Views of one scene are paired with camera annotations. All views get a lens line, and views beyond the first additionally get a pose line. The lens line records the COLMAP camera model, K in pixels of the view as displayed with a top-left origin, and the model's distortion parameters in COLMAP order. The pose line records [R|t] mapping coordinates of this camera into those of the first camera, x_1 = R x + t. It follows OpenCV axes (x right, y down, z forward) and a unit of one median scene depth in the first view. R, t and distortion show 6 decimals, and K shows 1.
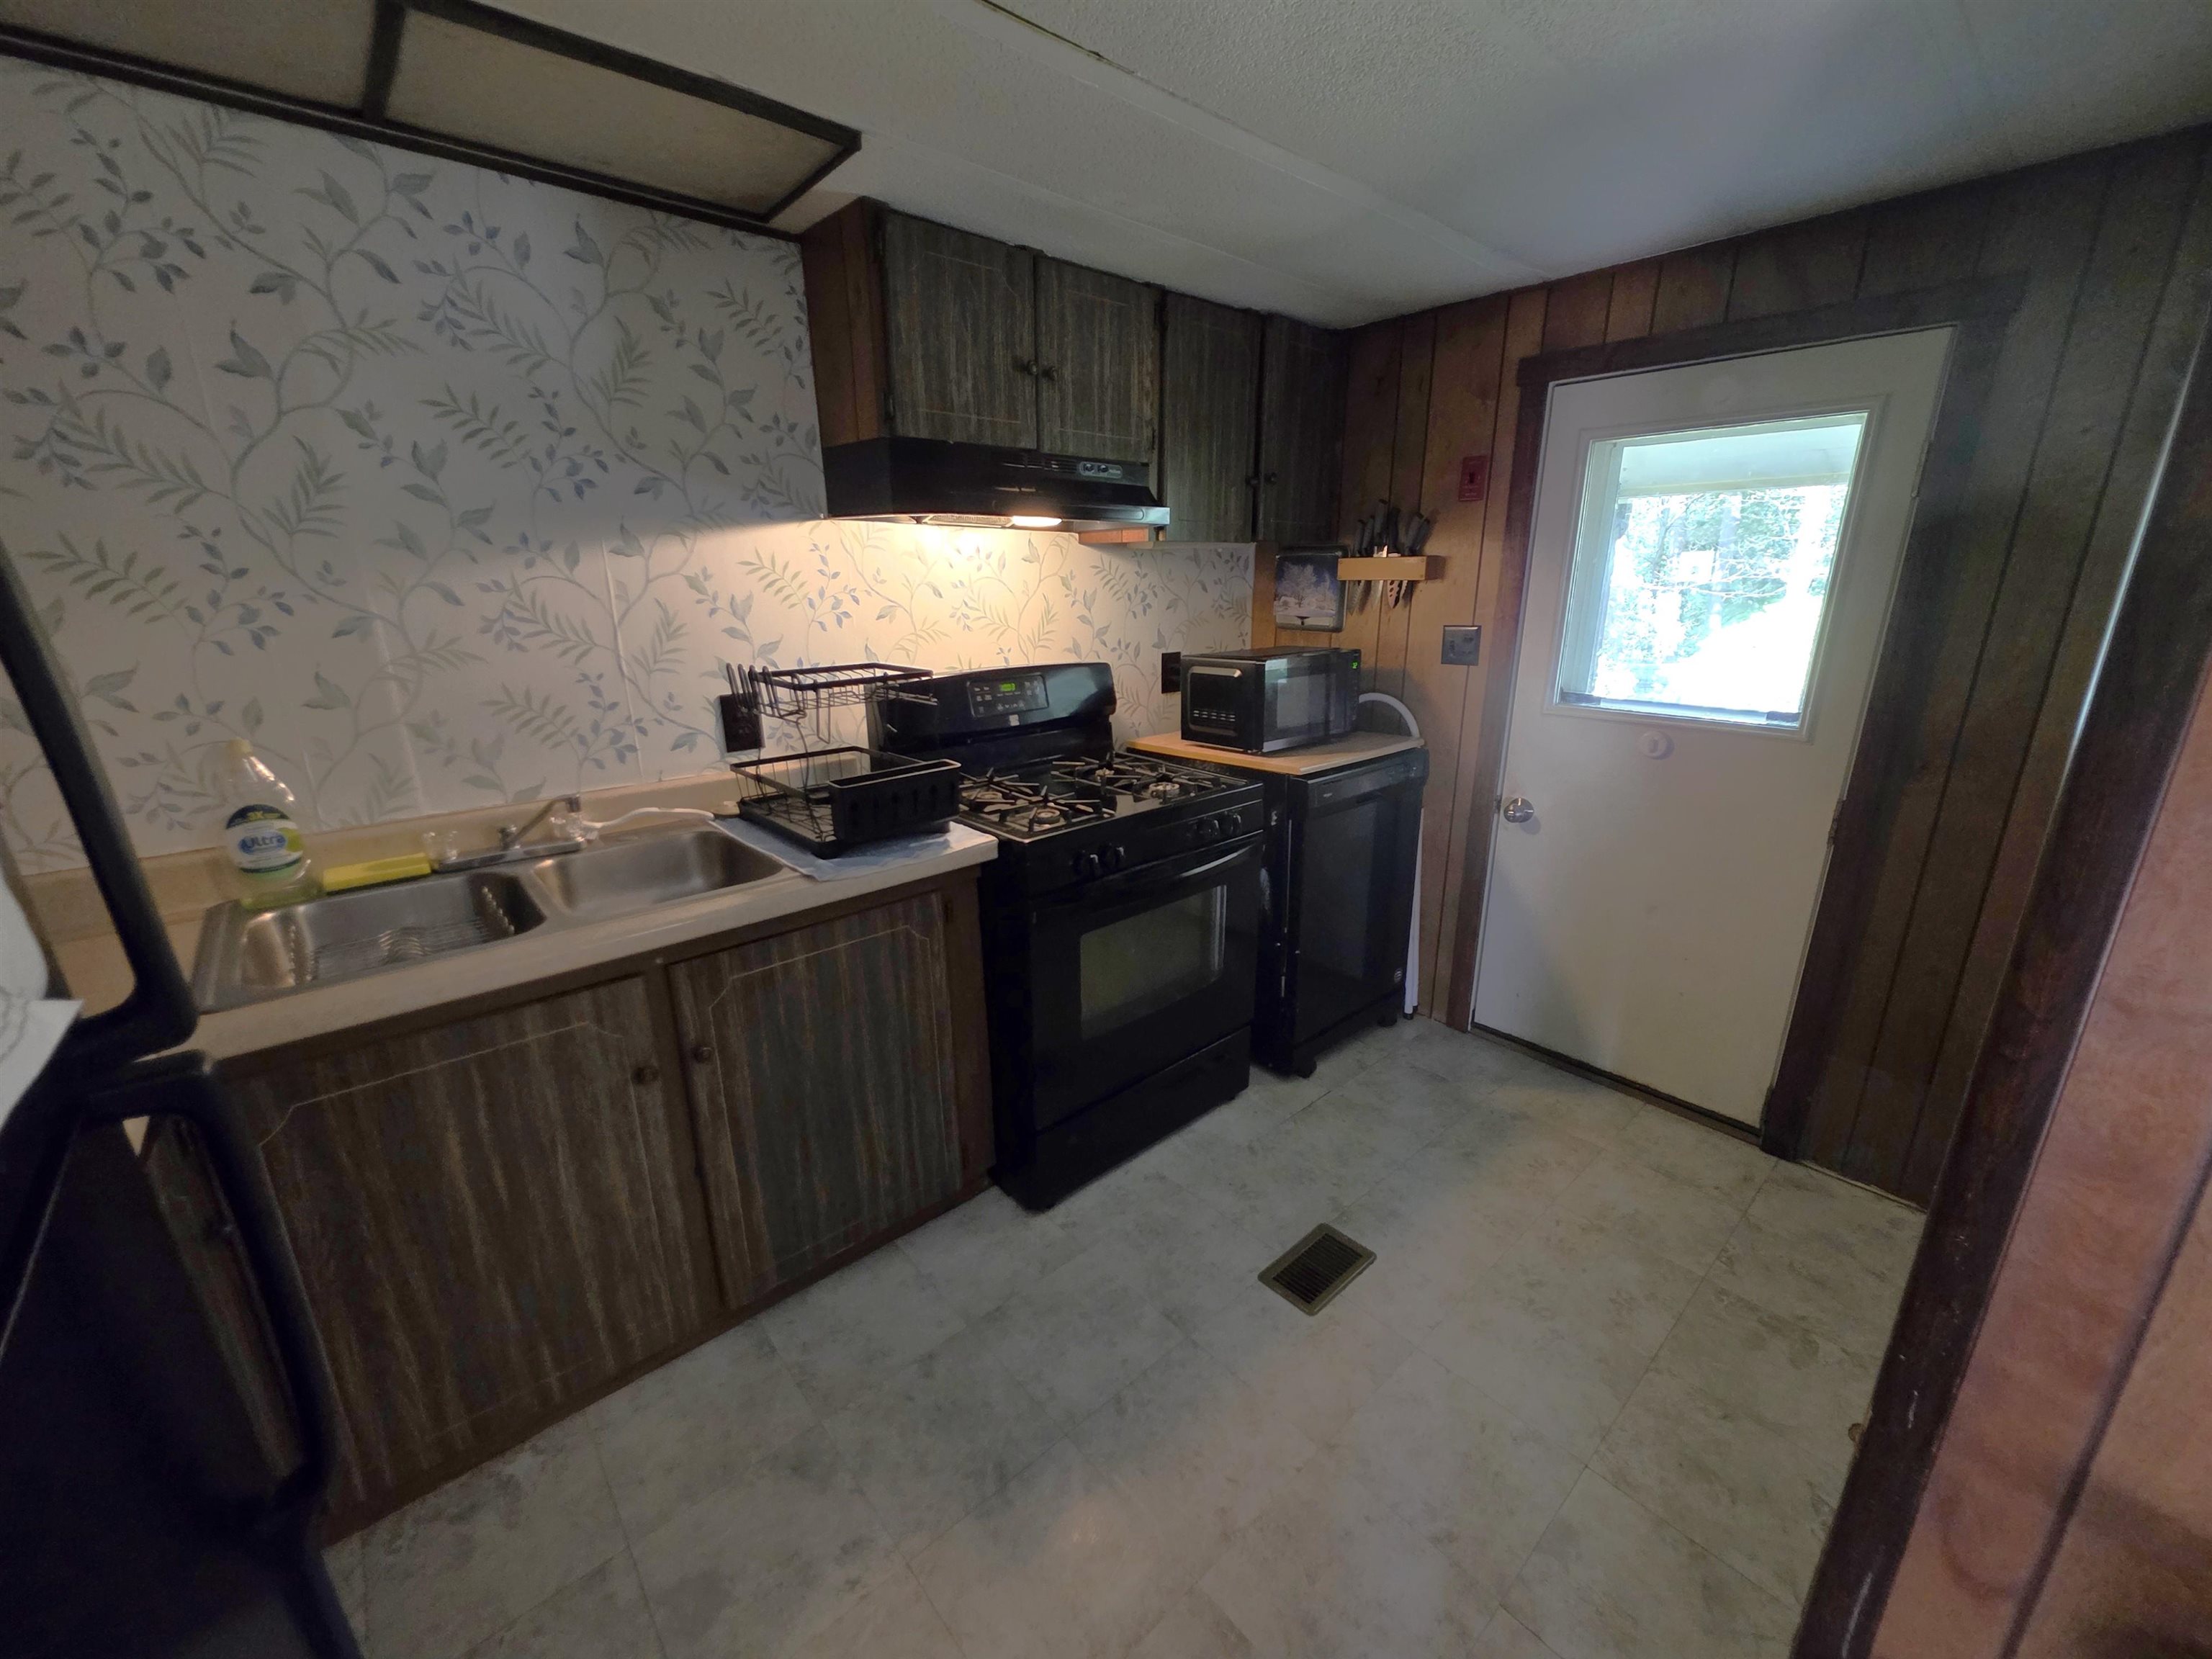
lens RADIAL K [[885.3, 0, 1104.7], [0, 885.3, 834.1], [0, 0, 1]] dist [0.004855, -0.001135]
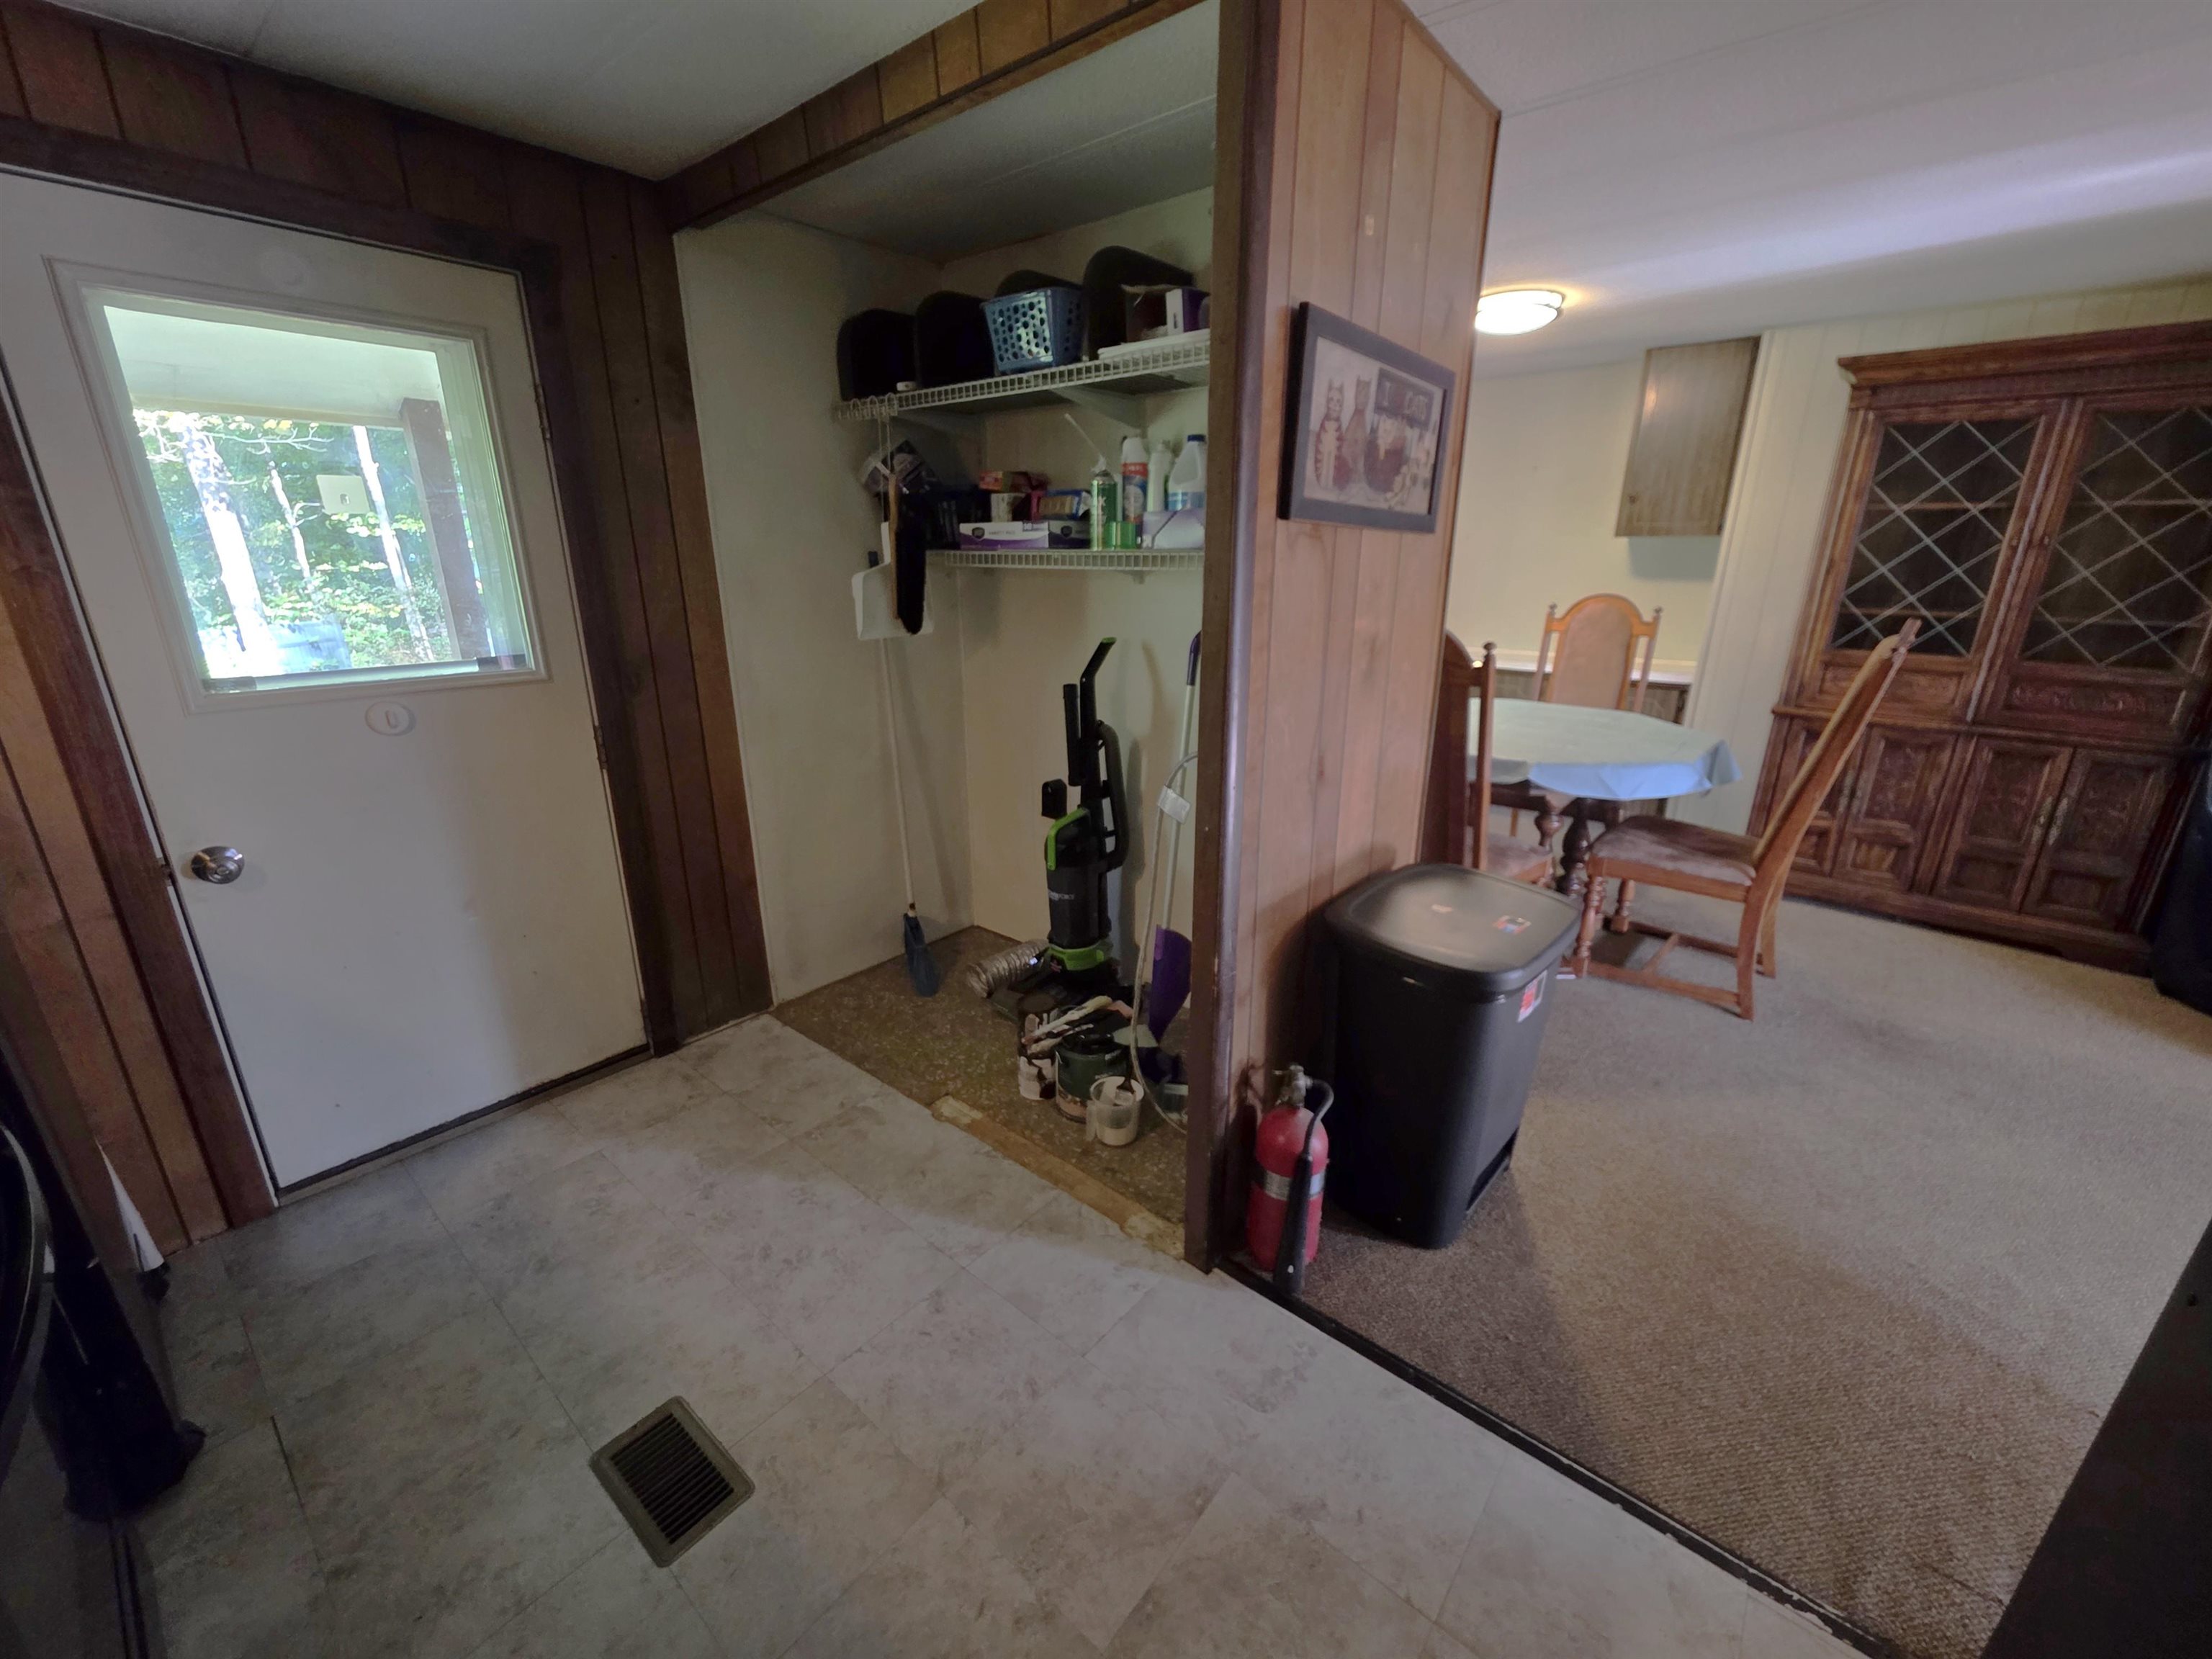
lens RADIAL K [[885.3, 0, 1105.9], [0, 885.3, 827.5], [0, 0, 1]] dist [0.004855, -0.001135]
pose [[-0.158830, -0.284567, 0.945407, -0.328853], [0.279755, 0.905346, 0.319507, -0.102825], [-0.946842, 0.315229, -0.064187, 0.546840]]
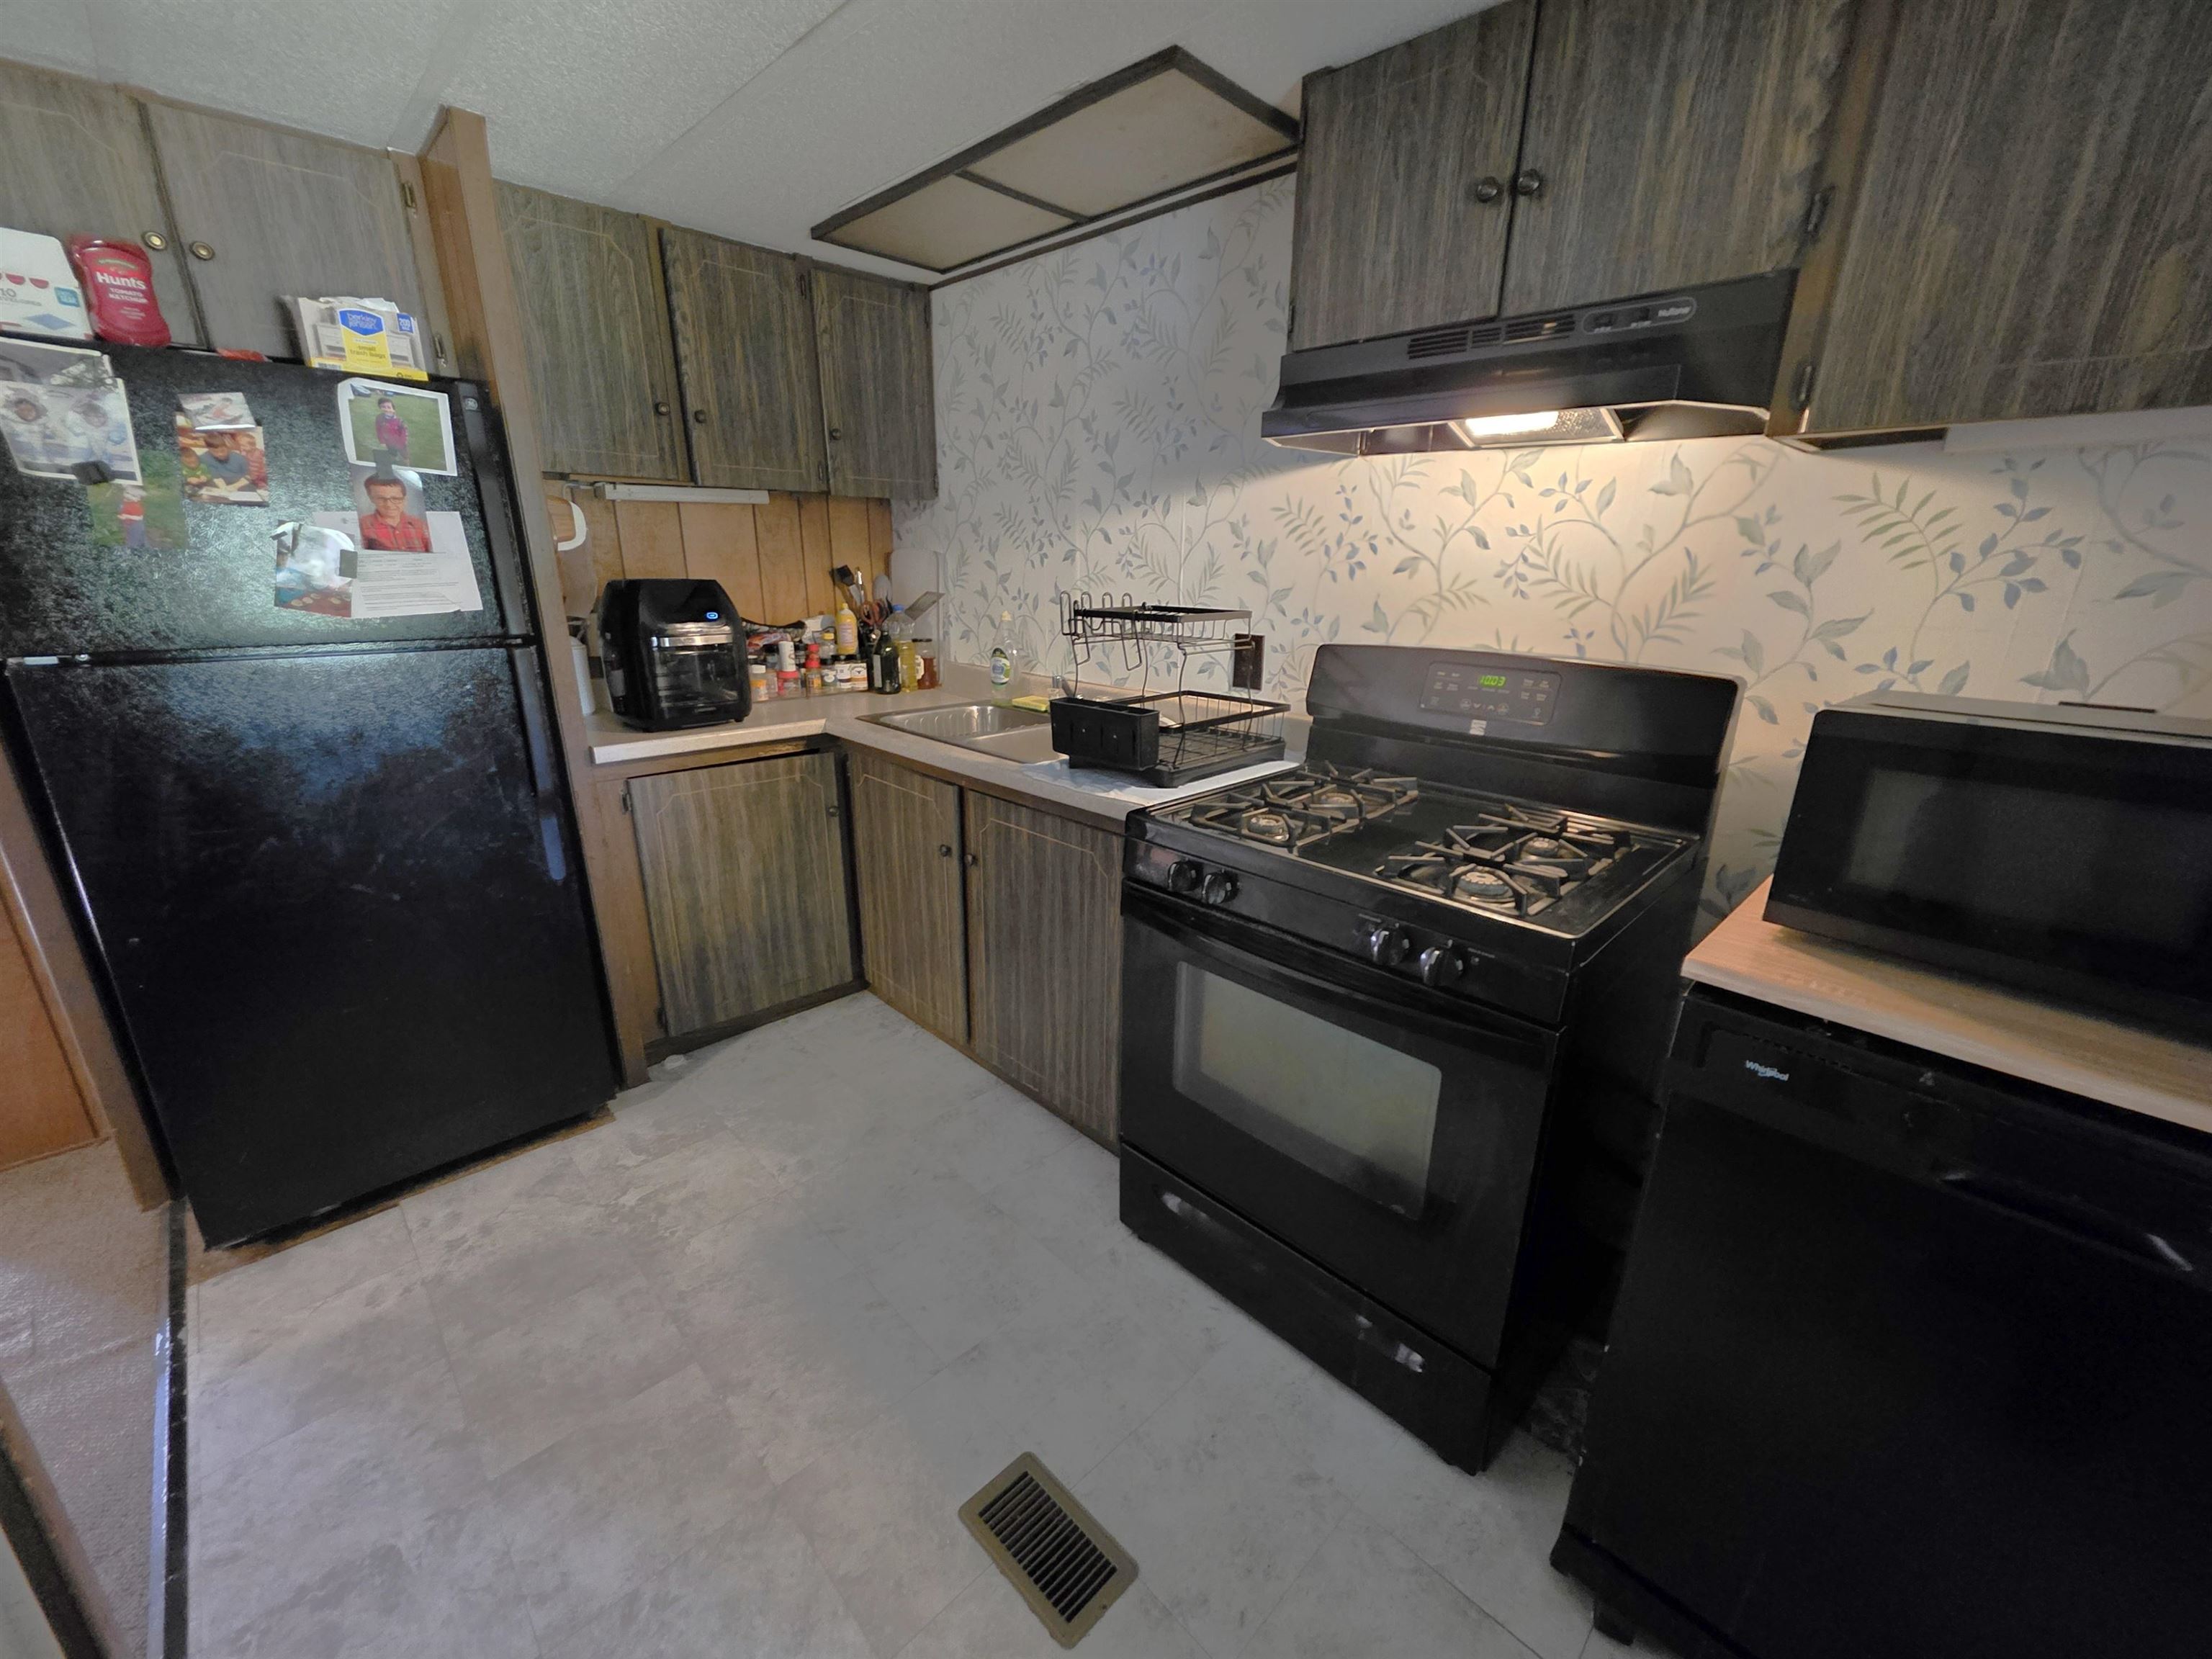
lens RADIAL K [[885.3, 0, 1093.6], [0, 885.3, 834.6], [0, 0, 1]] dist [0.004855, -0.001135]
pose [[0.048600, 0.309483, -0.949662, 0.703647], [-0.295501, 0.912678, 0.282308, -0.195759], [0.954105, 0.266906, 0.135809, 0.788777]]
